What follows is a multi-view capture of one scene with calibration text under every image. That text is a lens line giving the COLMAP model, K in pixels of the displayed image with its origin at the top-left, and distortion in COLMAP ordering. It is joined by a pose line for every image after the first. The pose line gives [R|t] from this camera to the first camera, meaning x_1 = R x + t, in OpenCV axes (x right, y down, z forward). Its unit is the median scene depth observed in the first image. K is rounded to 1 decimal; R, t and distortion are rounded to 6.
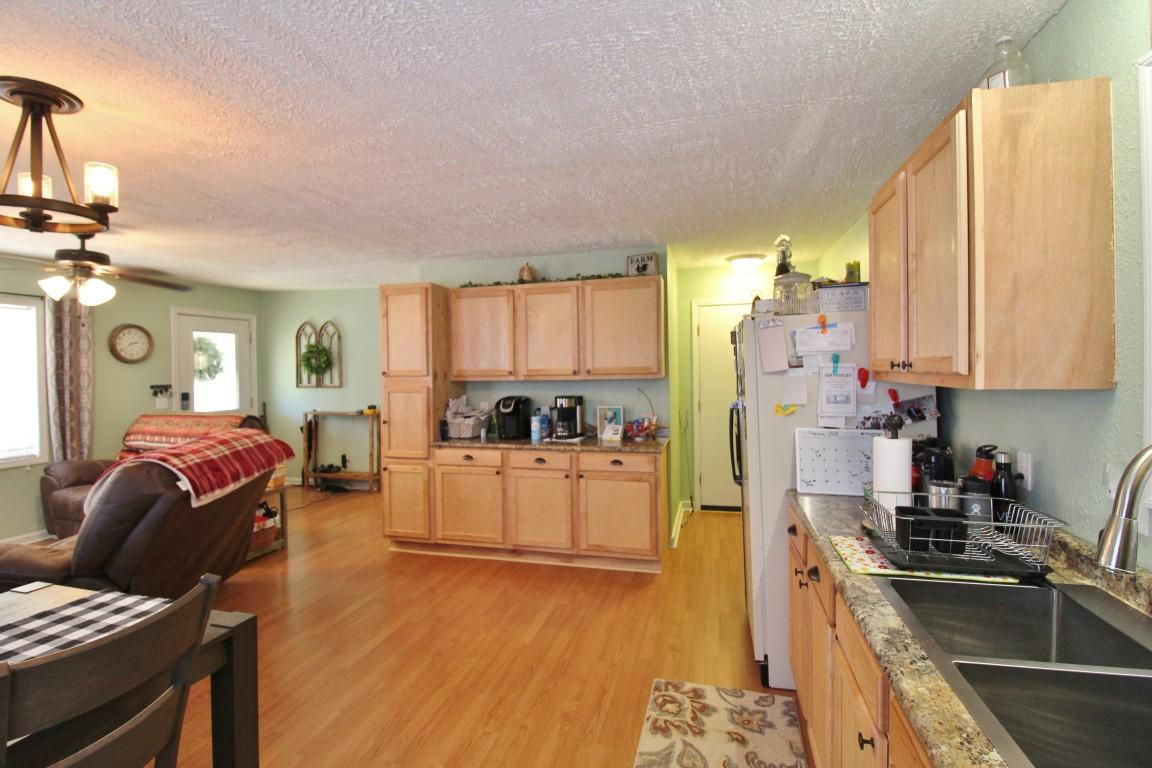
lens RADIAL K [[529.8, 0, 576.2], [0, 529.8, 376.7], [0, 0, 1]] dist [-0.002067, -0.012548]
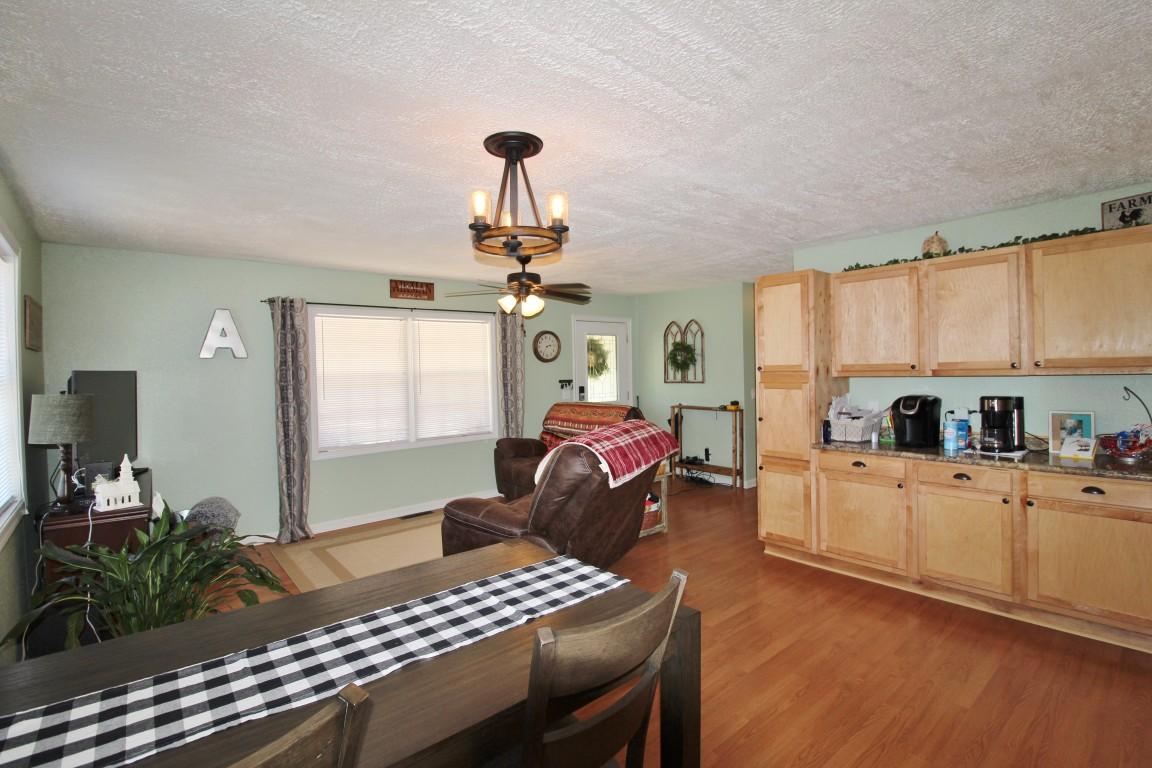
lens RADIAL K [[529.1, 0, 579.5], [0, 529.1, 377.9], [0, 0, 1]] dist [0.003326, -0.016678]
pose [[0.820097, 0.002815, -0.572218, -0.081705], [0.002731, 0.999957, 0.008834, 0.000868], [0.572218, -0.008807, 0.820054, 0.020357]]
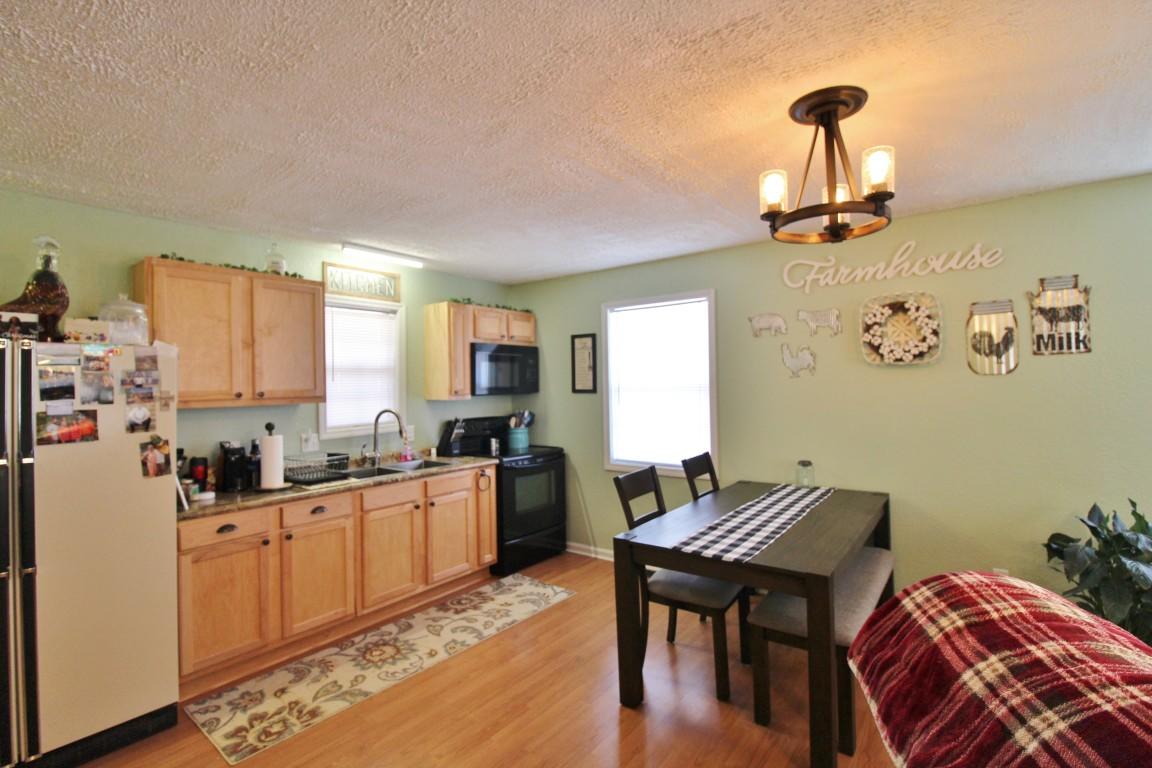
lens RADIAL K [[530.7, 0, 579.2], [0, 530.7, 376.8], [0, 0, 1]] dist [-0.000062, -0.013640]
pose [[-0.923475, 0.038950, 0.381676, -0.413790], [0.039831, 0.999191, -0.005596, -0.012739], [-0.381585, 0.010034, -0.924279, 0.910823]]
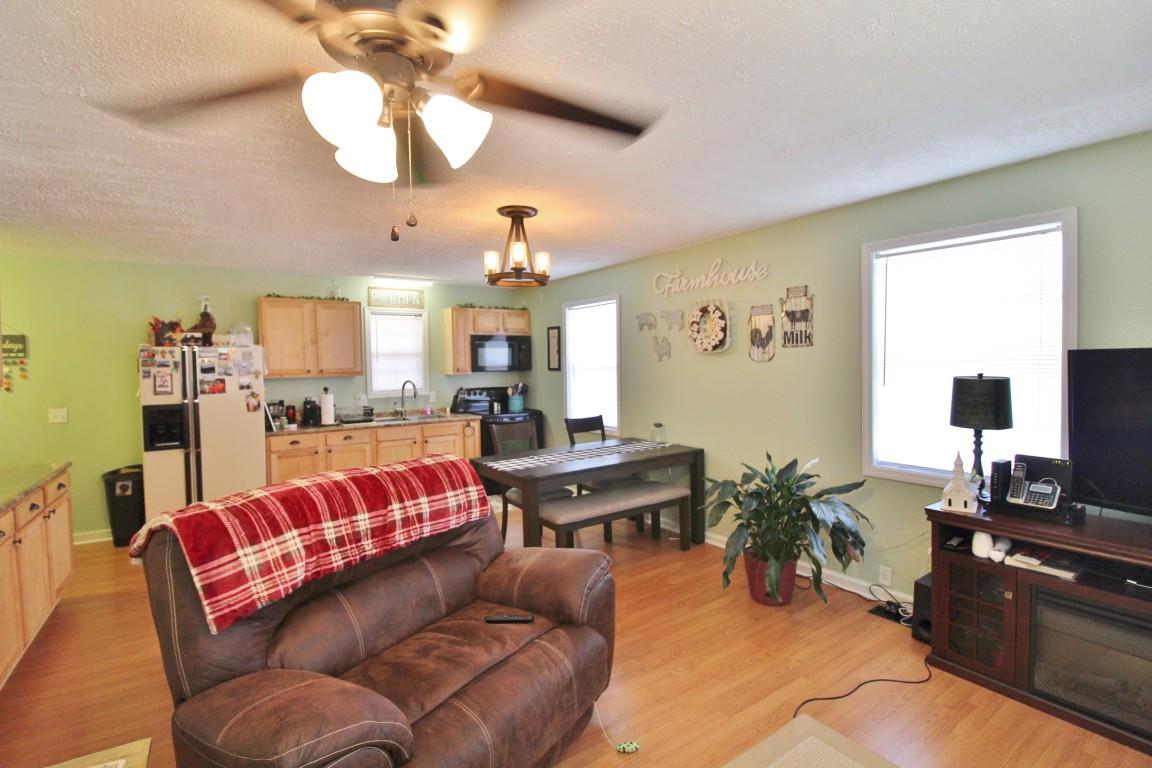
lens RADIAL K [[530.7, 0, 579.2], [0, 530.7, 376.8], [0, 0, 1]] dist [-0.000062, -0.013640]
pose [[-0.756895, 0.007391, 0.653495, -1.015877], [0.037831, 0.998755, 0.032521, -0.013439], [-0.652441, 0.049337, -0.756232, 0.961818]]
